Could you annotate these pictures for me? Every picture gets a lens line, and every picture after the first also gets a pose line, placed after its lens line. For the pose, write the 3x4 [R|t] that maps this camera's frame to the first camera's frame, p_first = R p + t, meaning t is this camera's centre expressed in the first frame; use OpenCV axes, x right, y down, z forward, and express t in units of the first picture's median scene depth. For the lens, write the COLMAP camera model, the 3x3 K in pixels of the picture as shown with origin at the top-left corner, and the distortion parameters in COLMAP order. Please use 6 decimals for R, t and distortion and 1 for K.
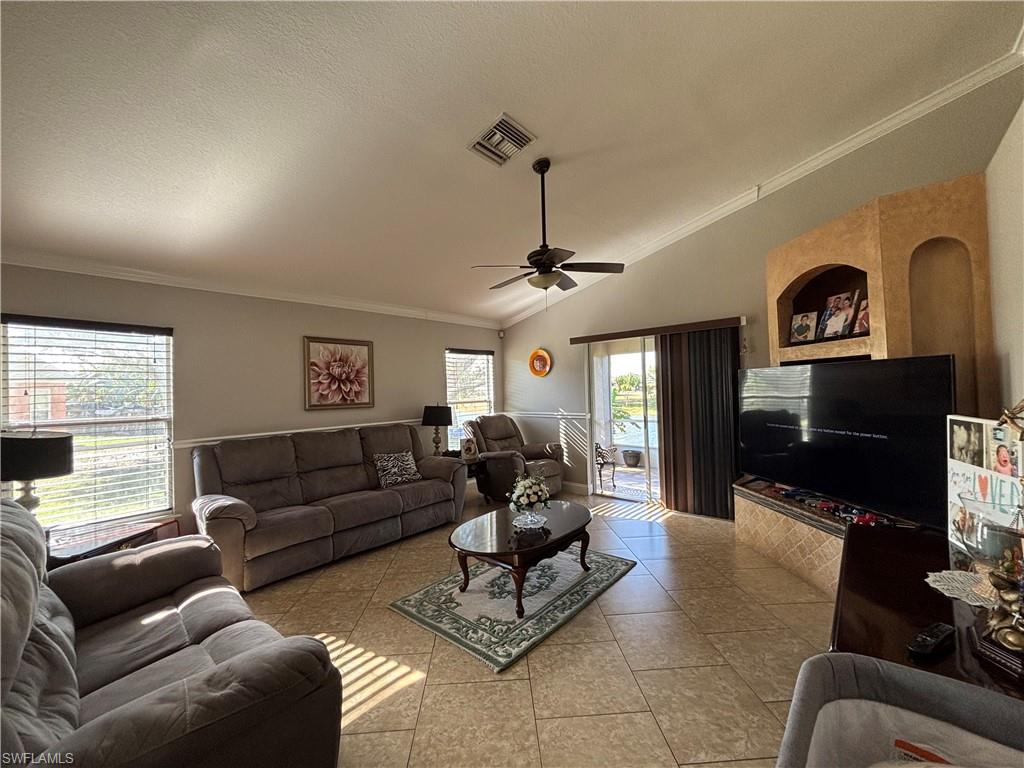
lens RADIAL K [[412.3, 0, 512.0], [0, 412.3, 384.0], [0, 0, 1]] dist [0.005907, -0.000031]
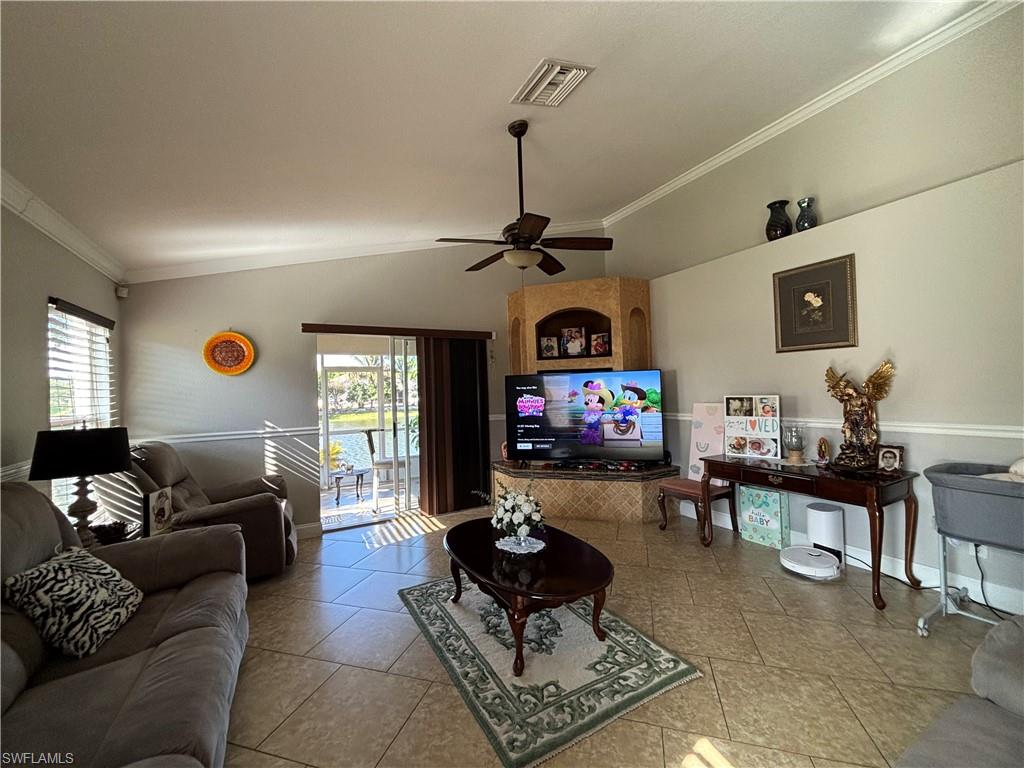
lens RADIAL K [[412.3, 0, 512.0], [0, 412.3, 384.0], [0, 0, 1]] dist [0.005907, -0.000031]
pose [[0.340628, 0.031471, 0.939671, -0.679274], [0.010177, 0.999258, -0.037156, 0.042004], [-0.940143, 0.022219, 0.340055, 0.668437]]
